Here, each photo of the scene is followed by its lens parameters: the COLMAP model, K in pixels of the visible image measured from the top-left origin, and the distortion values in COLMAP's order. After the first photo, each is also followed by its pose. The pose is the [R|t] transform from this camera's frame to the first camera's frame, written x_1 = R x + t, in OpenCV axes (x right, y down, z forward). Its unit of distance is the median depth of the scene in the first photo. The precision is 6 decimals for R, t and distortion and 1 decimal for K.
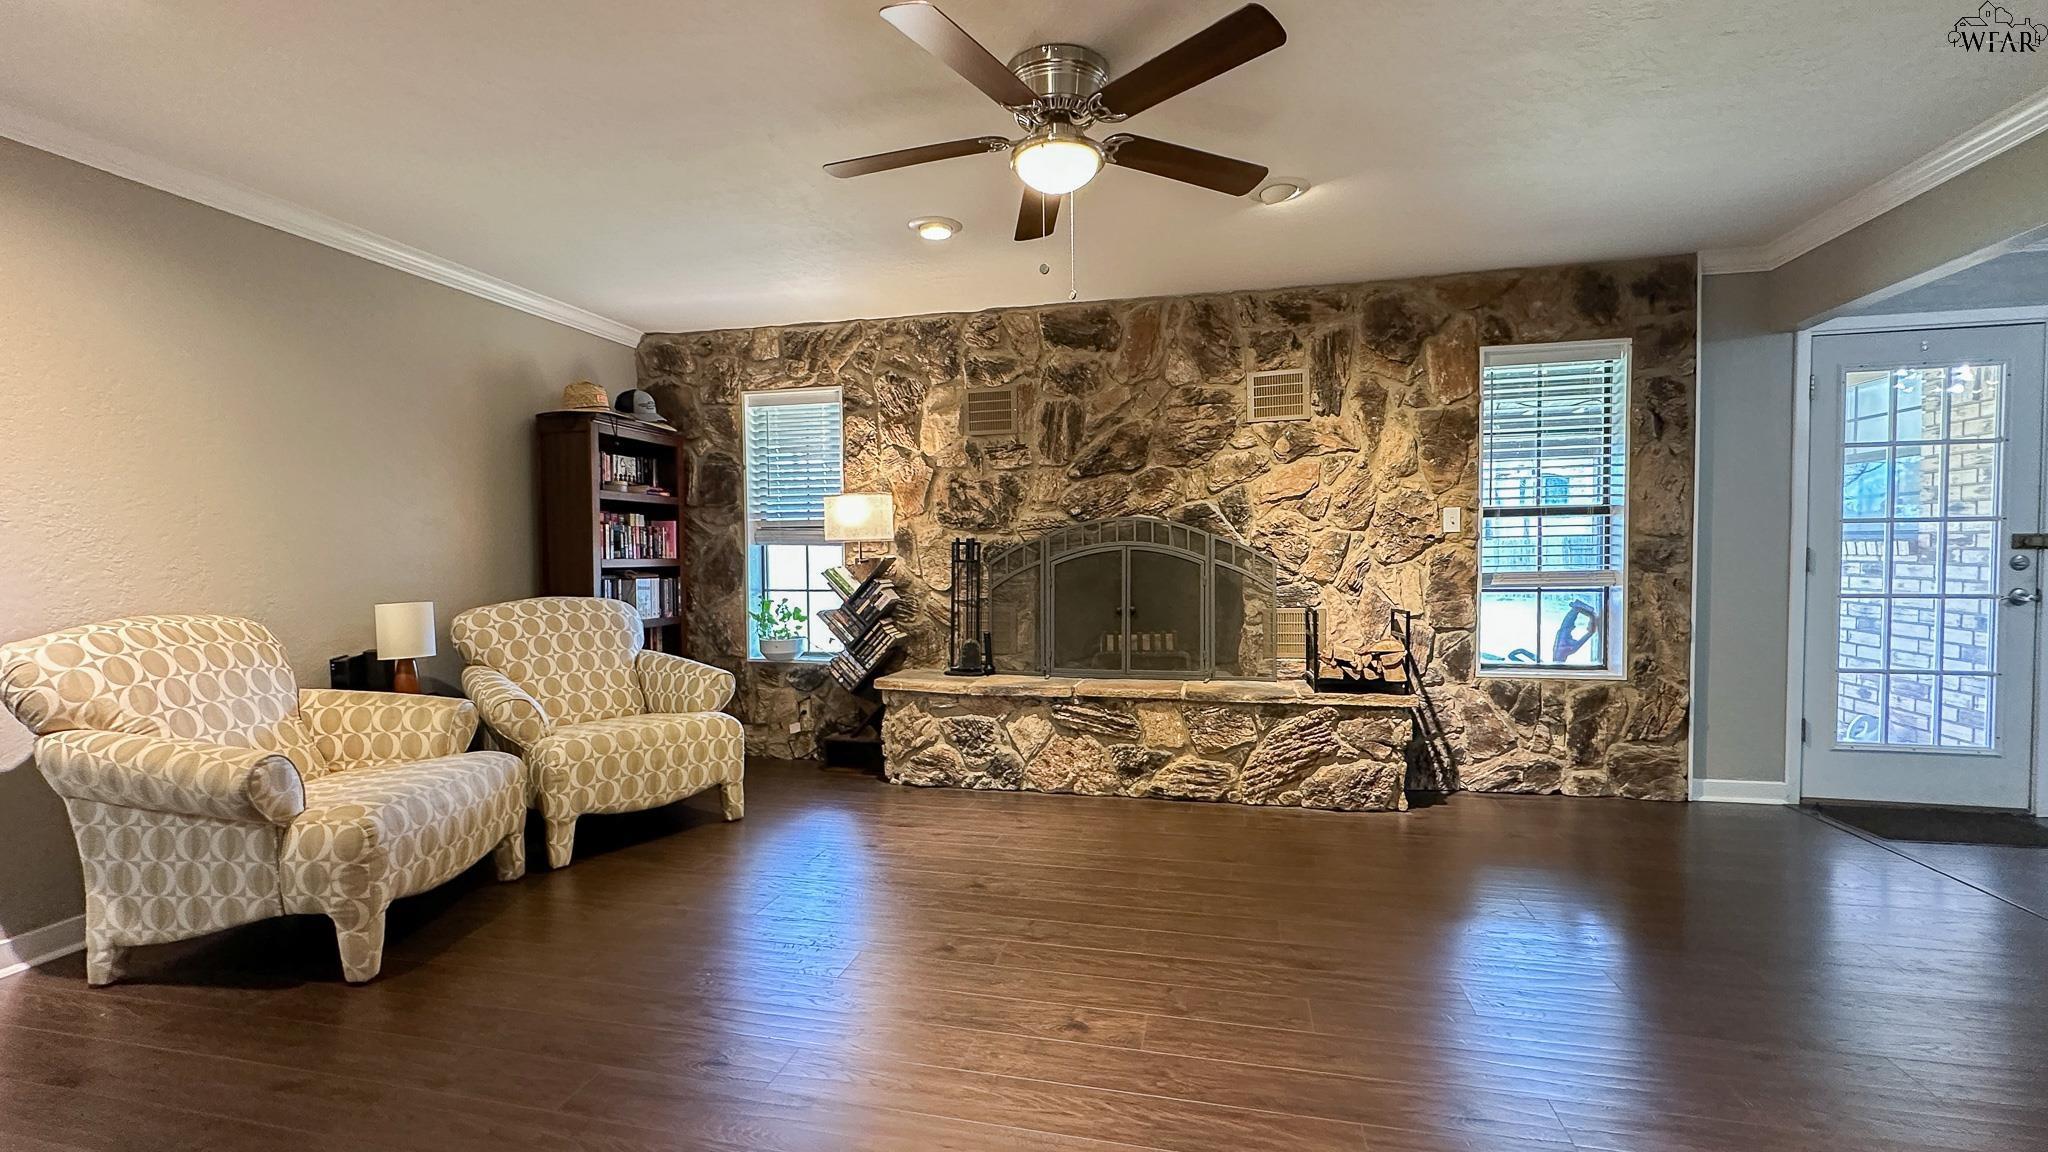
lens RADIAL K [[832.6, 0, 1023.4], [0, 832.6, 584.5], [0, 0, 1]] dist [-0.002043, 0.000652]
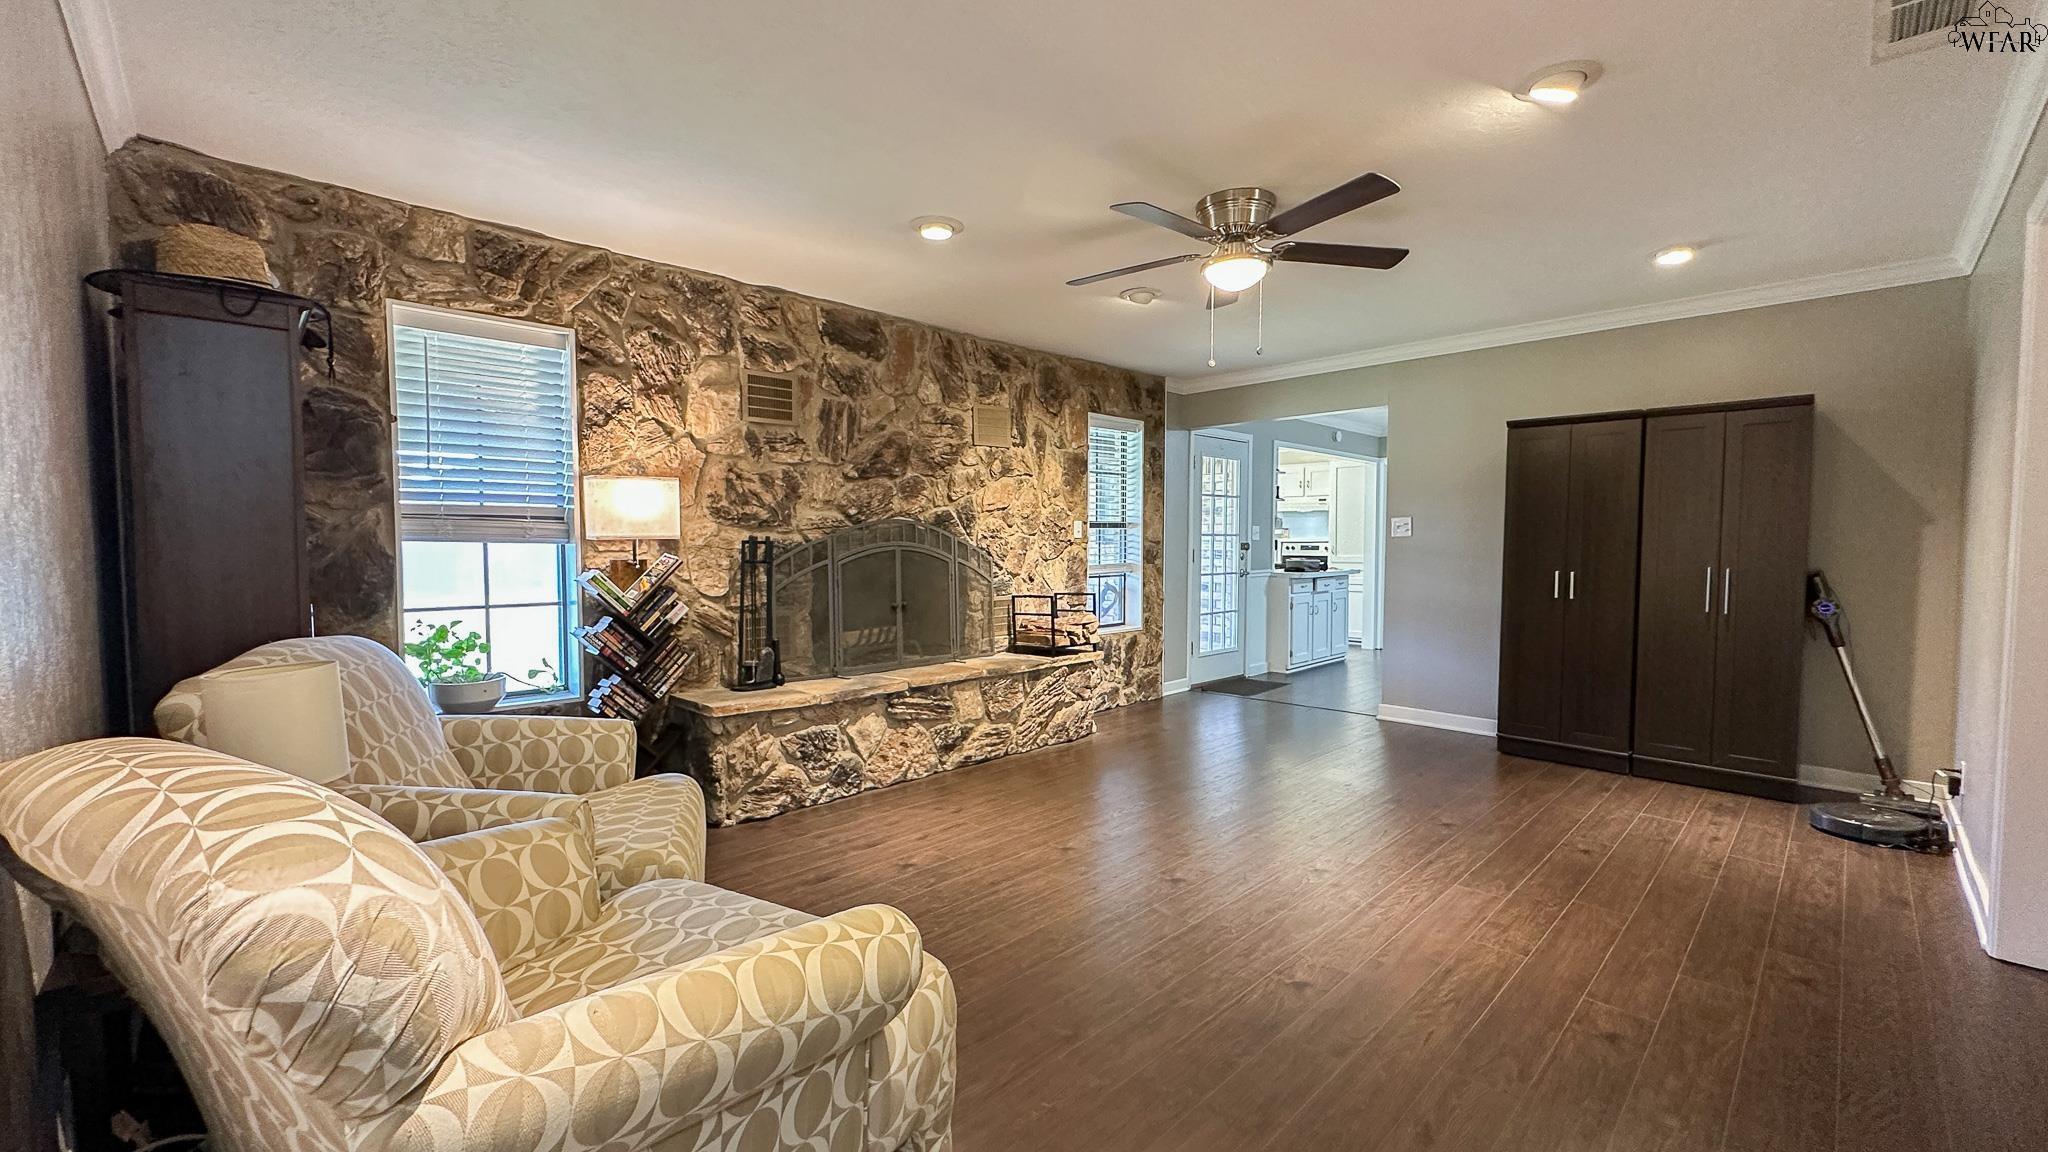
lens RADIAL K [[832.6, 0, 1024.6], [0, 832.6, 575.5], [0, 0, 1]] dist [-0.002043, 0.000652]
pose [[0.529855, -0.027112, 0.847655, -0.721698], [0.026056, 0.999537, 0.015683, -0.021439], [-0.847688, 0.013777, 0.530316, 0.298103]]
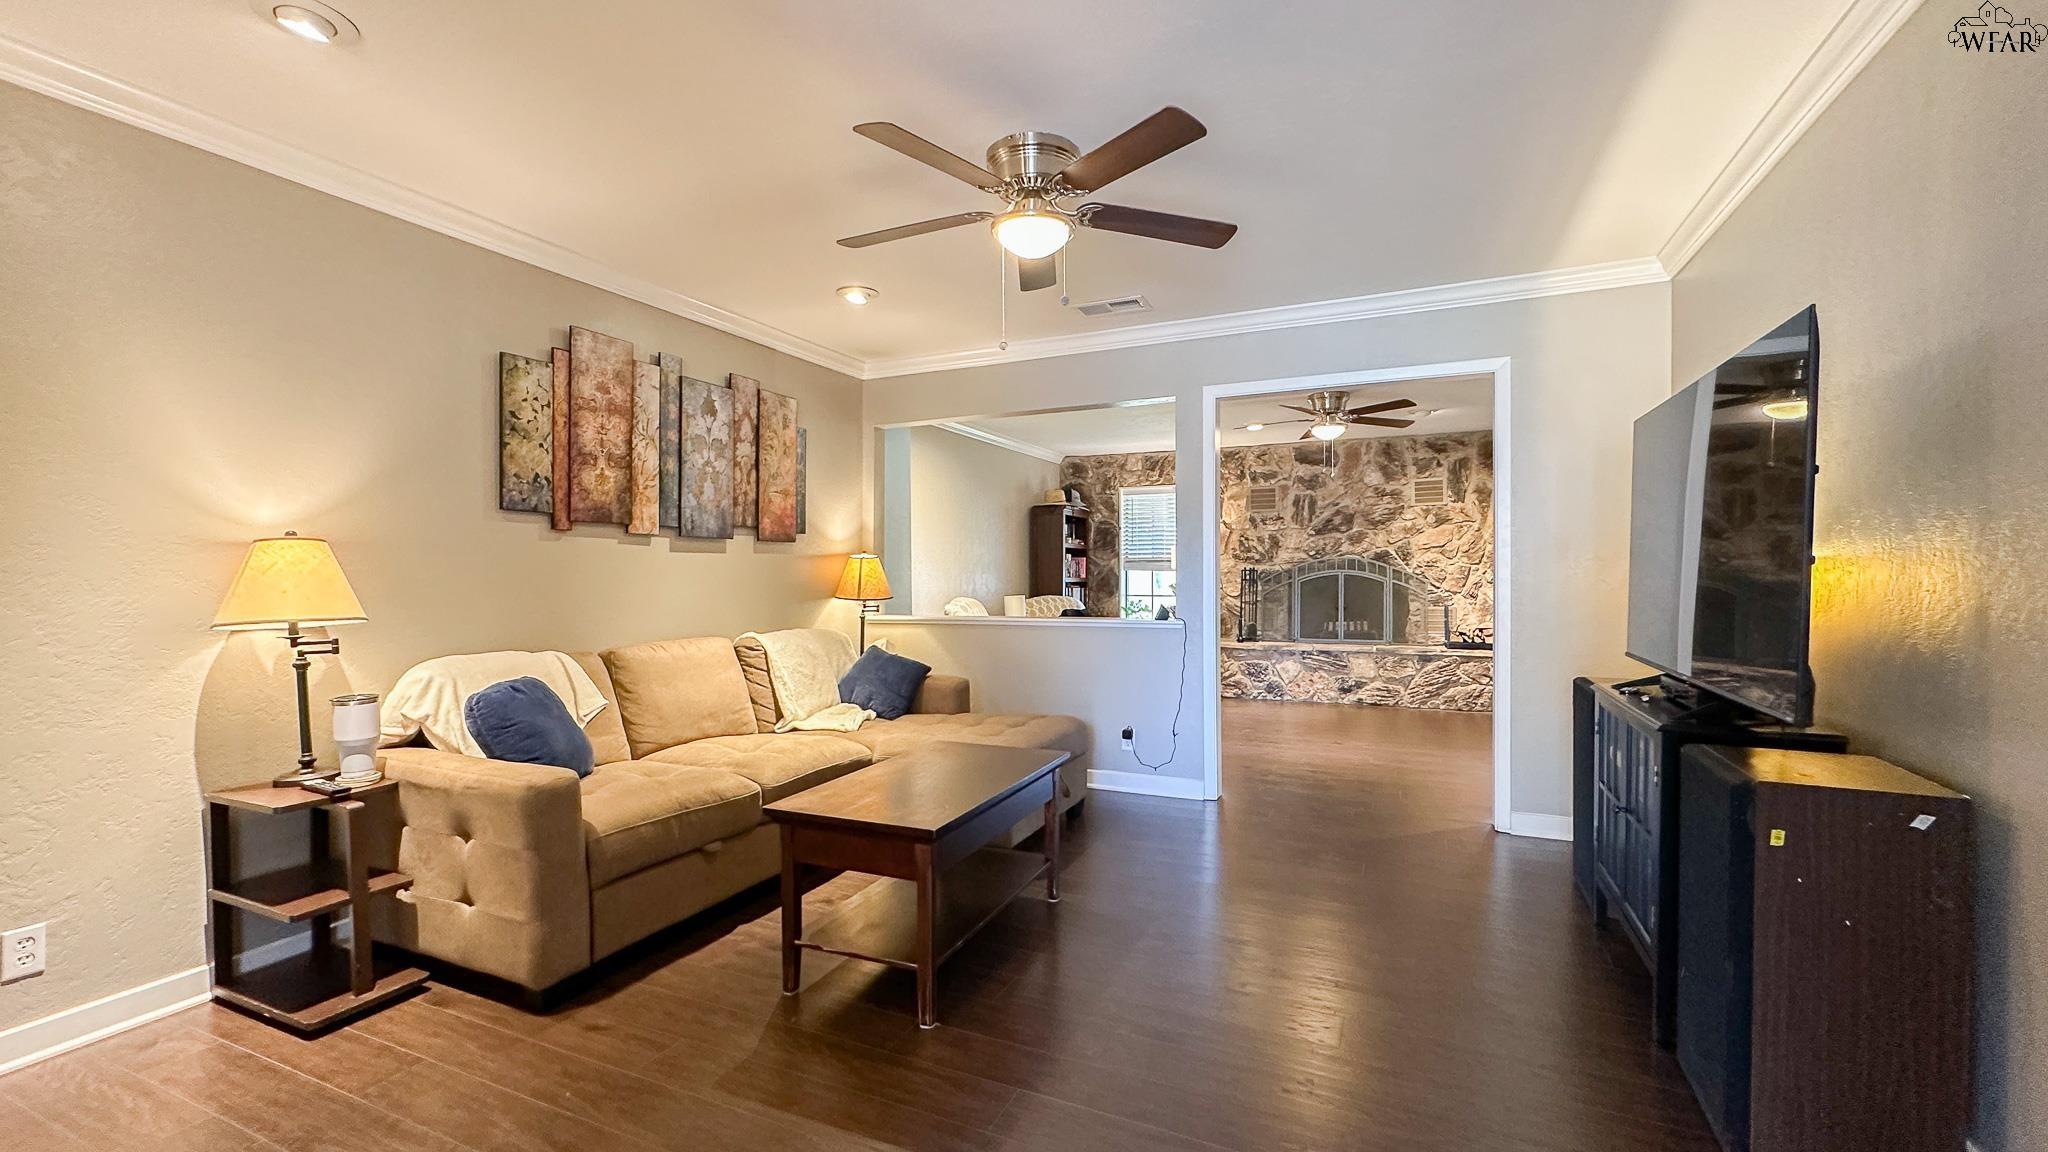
lens RADIAL K [[832.6, 0, 1025.3], [0, 832.6, 580.6], [0, 0, 1]] dist [-0.002043, 0.000652]
pose [[0.980288, 0.006843, -0.197454, -0.205158], [-0.012443, 0.999554, -0.027136, 0.032052], [0.197180, 0.029058, 0.979937, -0.976453]]
